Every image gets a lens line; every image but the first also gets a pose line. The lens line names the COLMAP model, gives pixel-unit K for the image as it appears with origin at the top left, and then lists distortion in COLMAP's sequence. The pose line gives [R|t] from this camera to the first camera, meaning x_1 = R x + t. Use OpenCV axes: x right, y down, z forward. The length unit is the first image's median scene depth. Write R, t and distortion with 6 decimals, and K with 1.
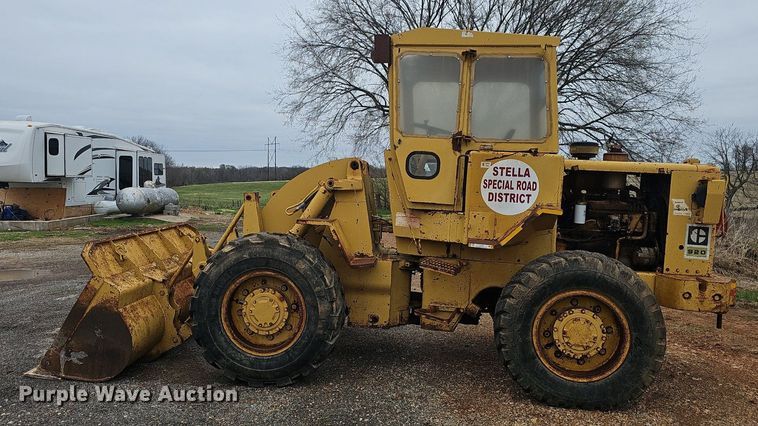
lens RADIAL K [[615.8, 0, 379.0], [0, 615.8, 213.0], [0, 0, 1]] dist [0.016961, 0.000396]
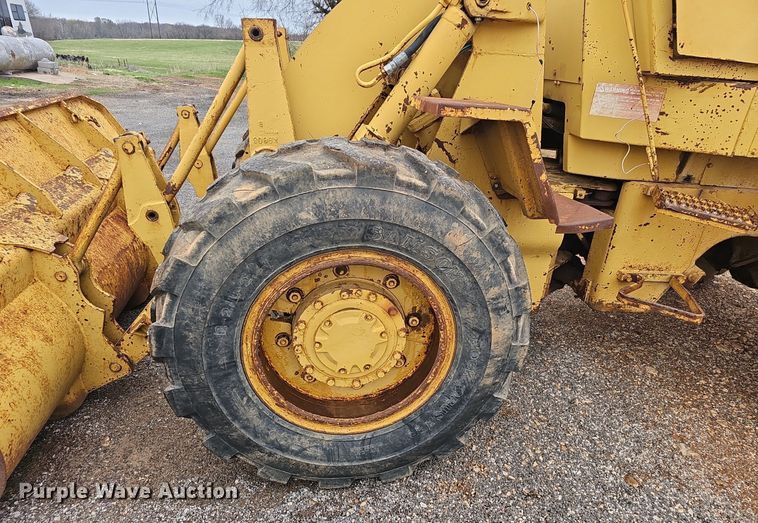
lens RADIAL K [[486.4, 0, 380.3], [0, 486.4, 286.2], [0, 0, 1]] dist [0.061958, -0.035252]
pose [[0.975320, -0.067962, 0.210077, -0.207741], [-0.018723, 0.922565, 0.385386, -0.000782], [-0.220001, -0.379808, 0.898524, 0.639371]]
